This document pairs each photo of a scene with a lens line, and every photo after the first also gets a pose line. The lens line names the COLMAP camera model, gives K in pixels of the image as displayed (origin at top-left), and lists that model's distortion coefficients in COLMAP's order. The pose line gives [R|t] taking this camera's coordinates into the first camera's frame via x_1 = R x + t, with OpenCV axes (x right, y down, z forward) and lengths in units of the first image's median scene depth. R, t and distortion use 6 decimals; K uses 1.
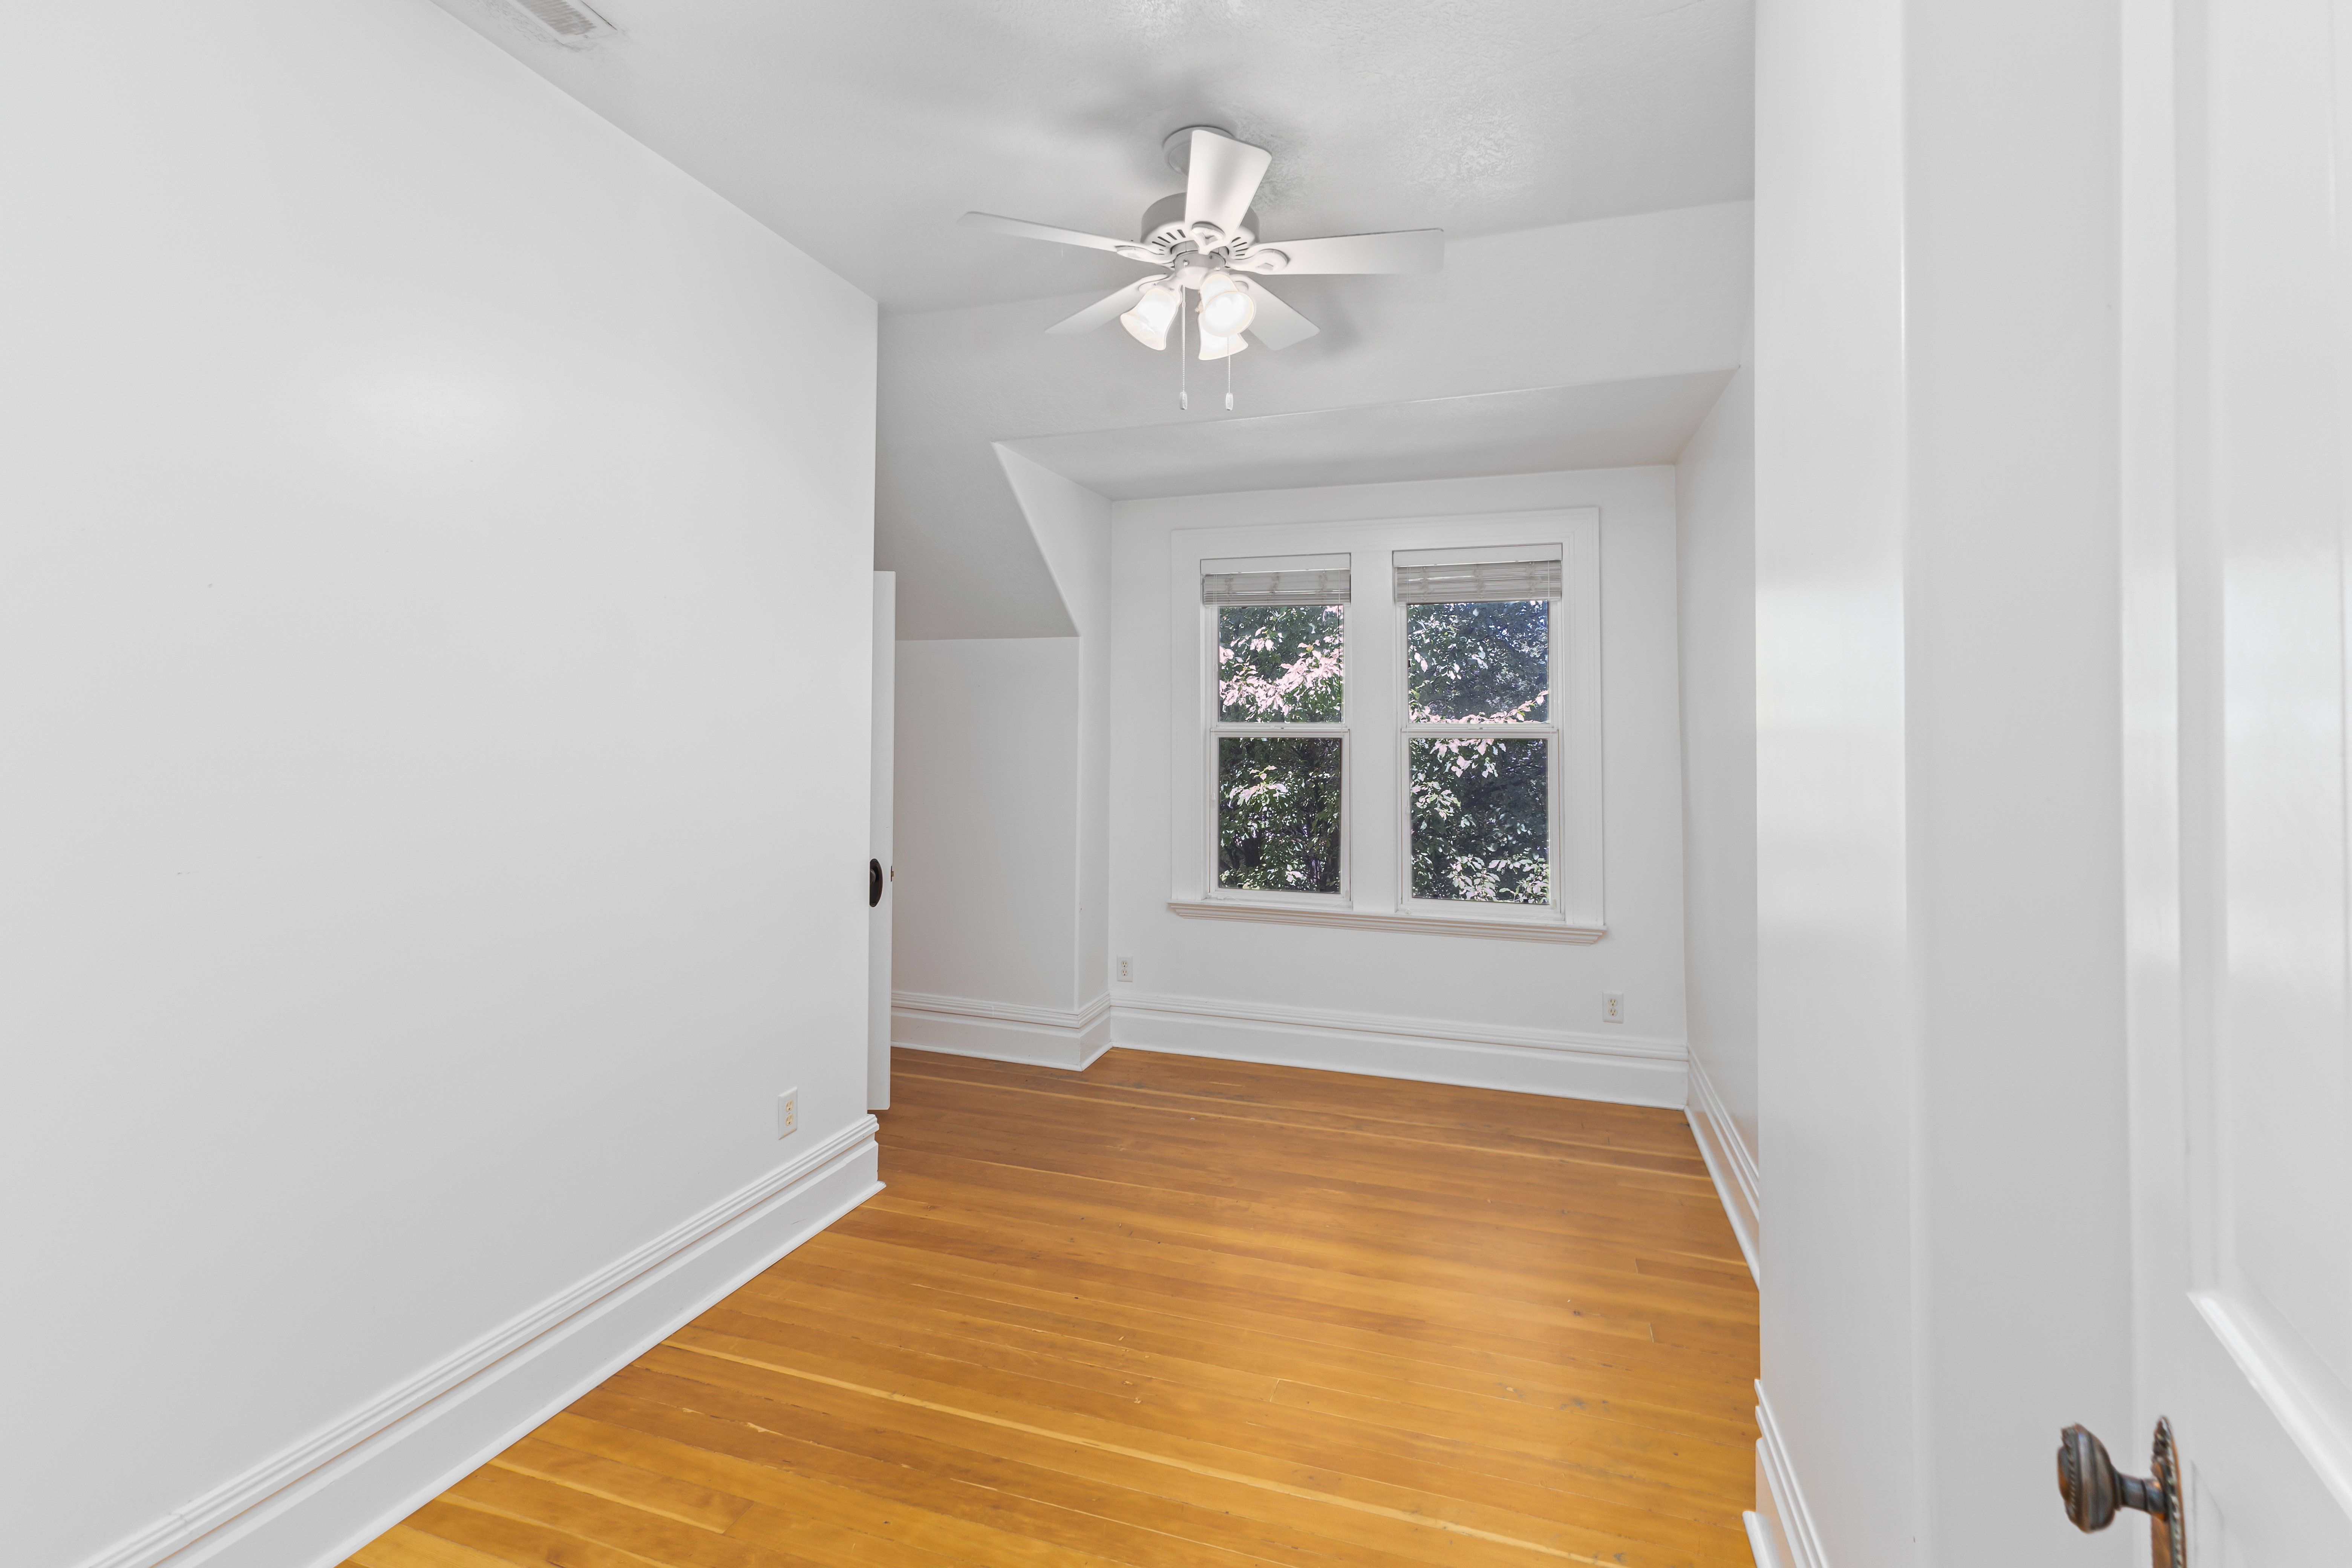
lens RADIAL K [[1019.2, 0, 1179.9], [0, 1019.2, 762.7], [0, 0, 1]] dist [0.000321, 0.000270]
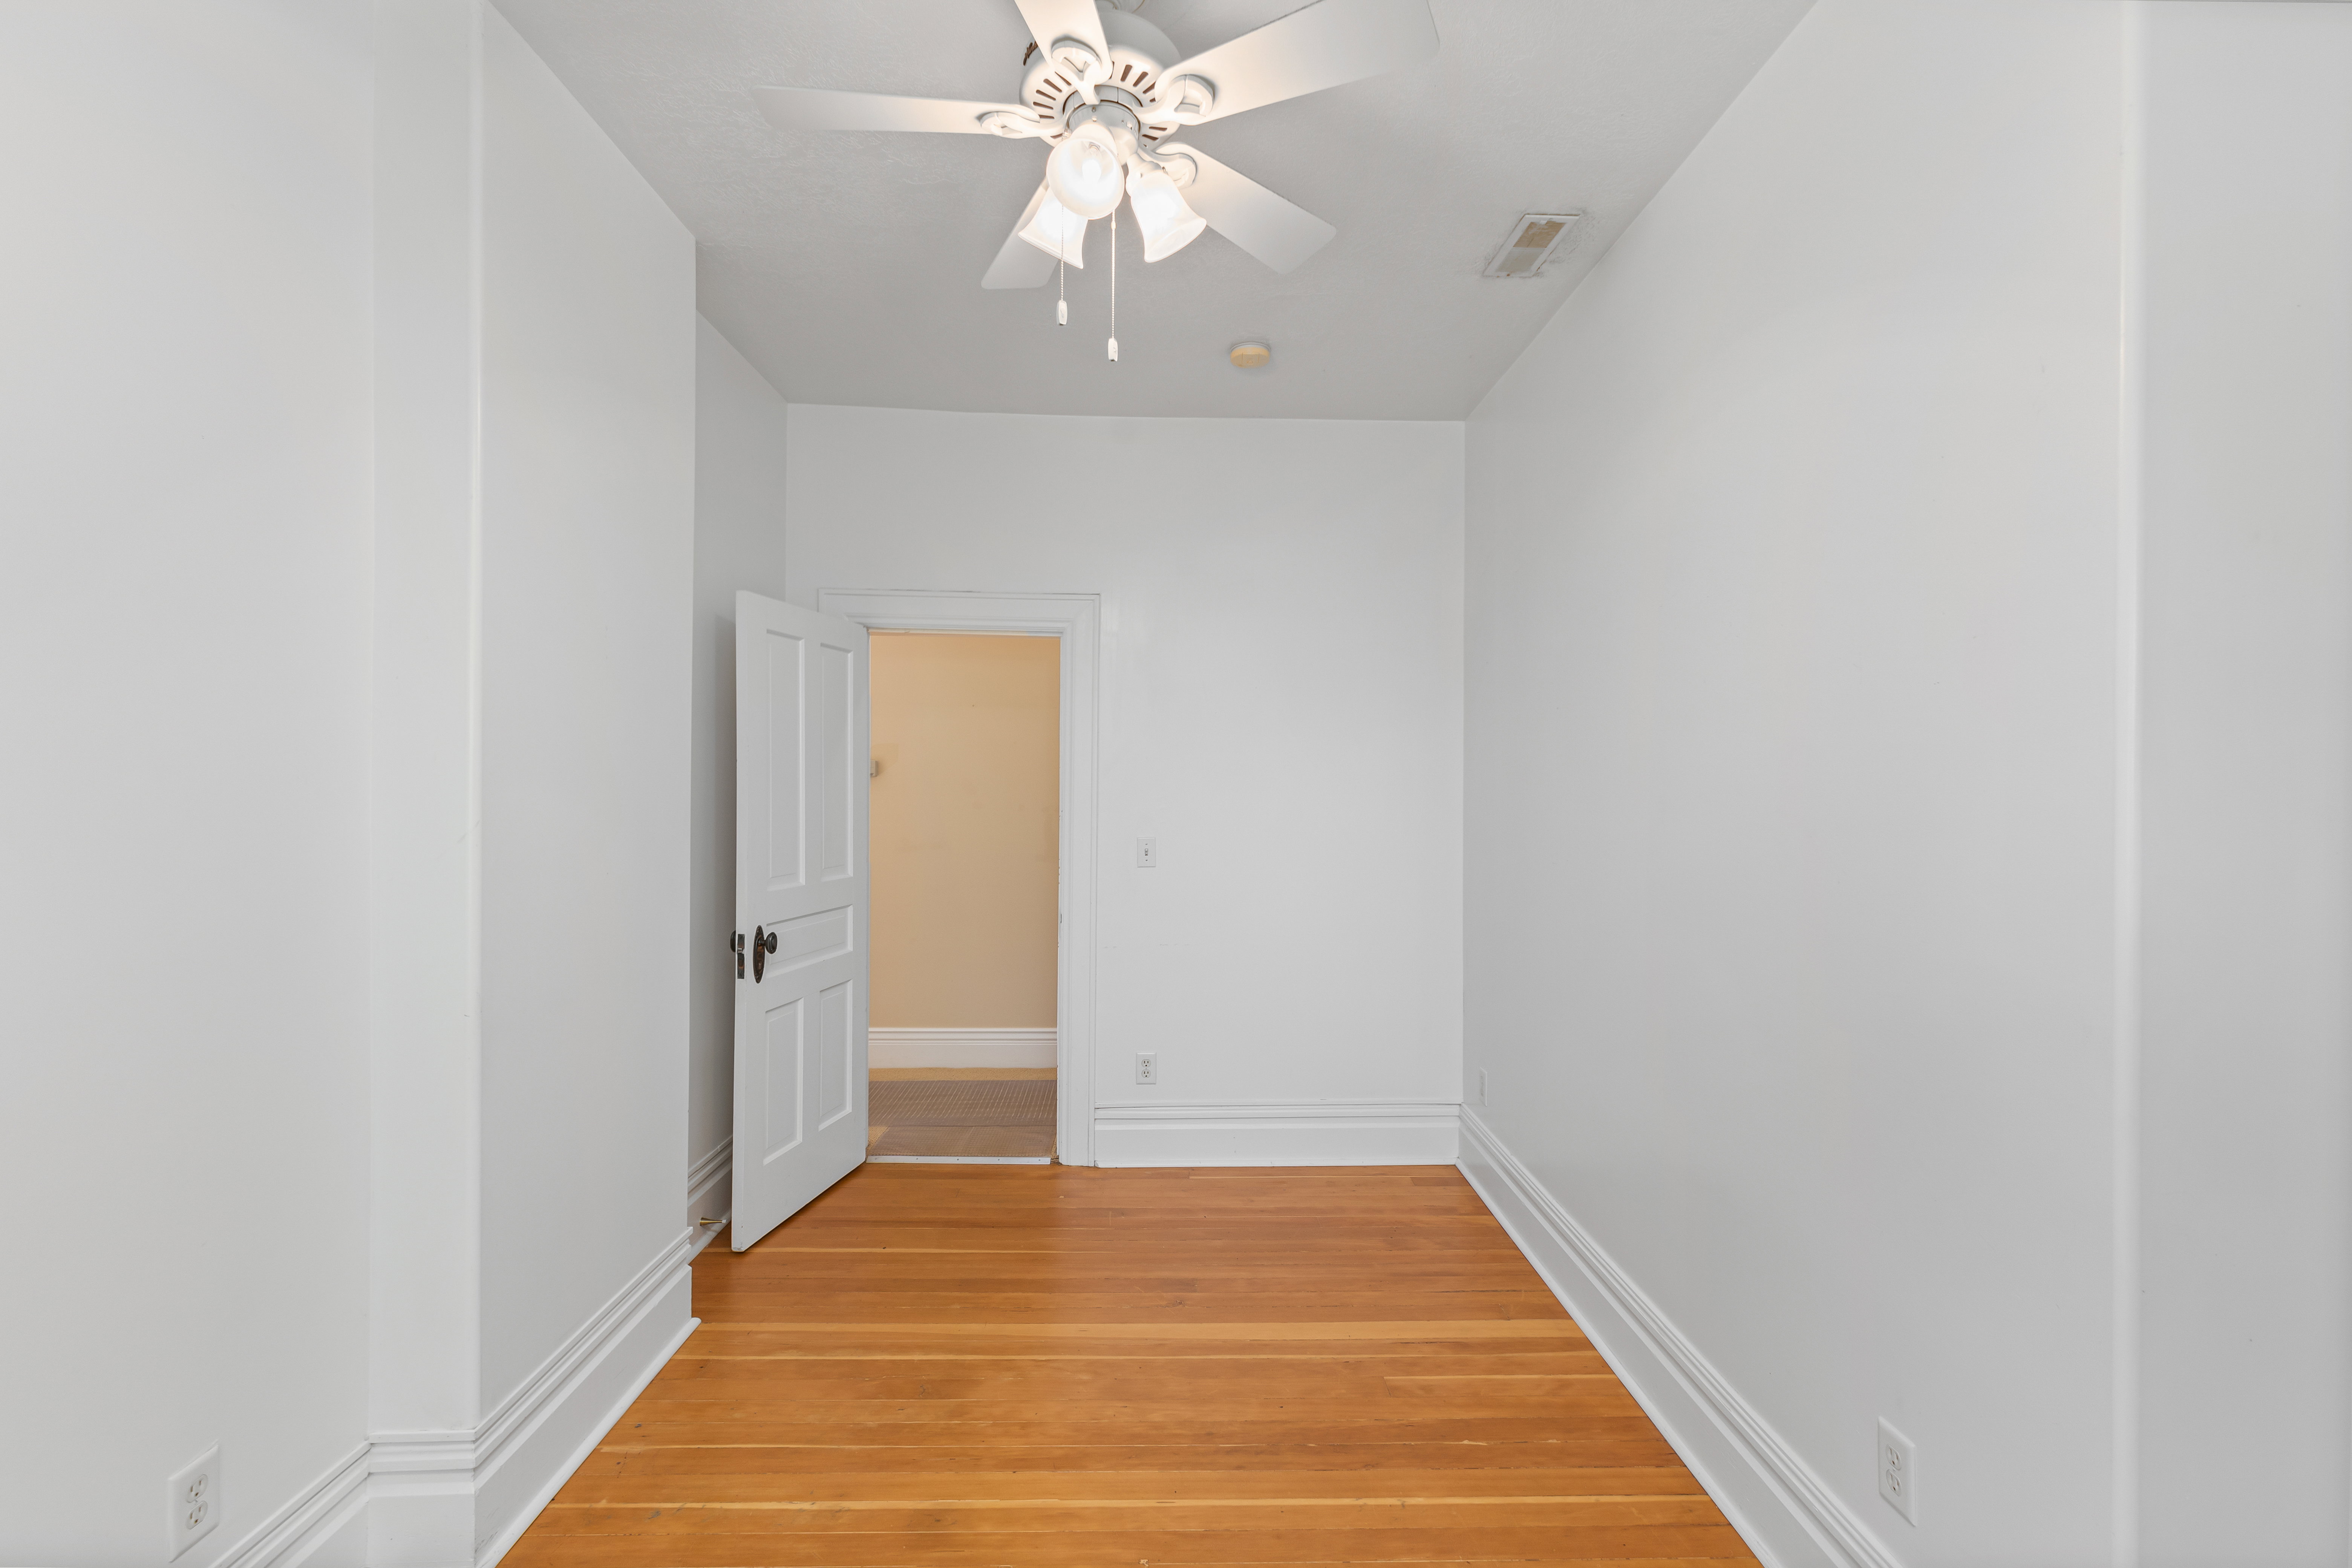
lens RADIAL K [[1019.2, 0, 1180.4], [0, 1019.2, 783.8], [0, 0, 1]] dist [0.000321, 0.000270]
pose [[-0.939741, -0.014584, -0.341576, 0.253529], [-0.021273, 0.999648, 0.015845, -0.041605], [0.341224, 0.022156, -0.939721, 1.975224]]
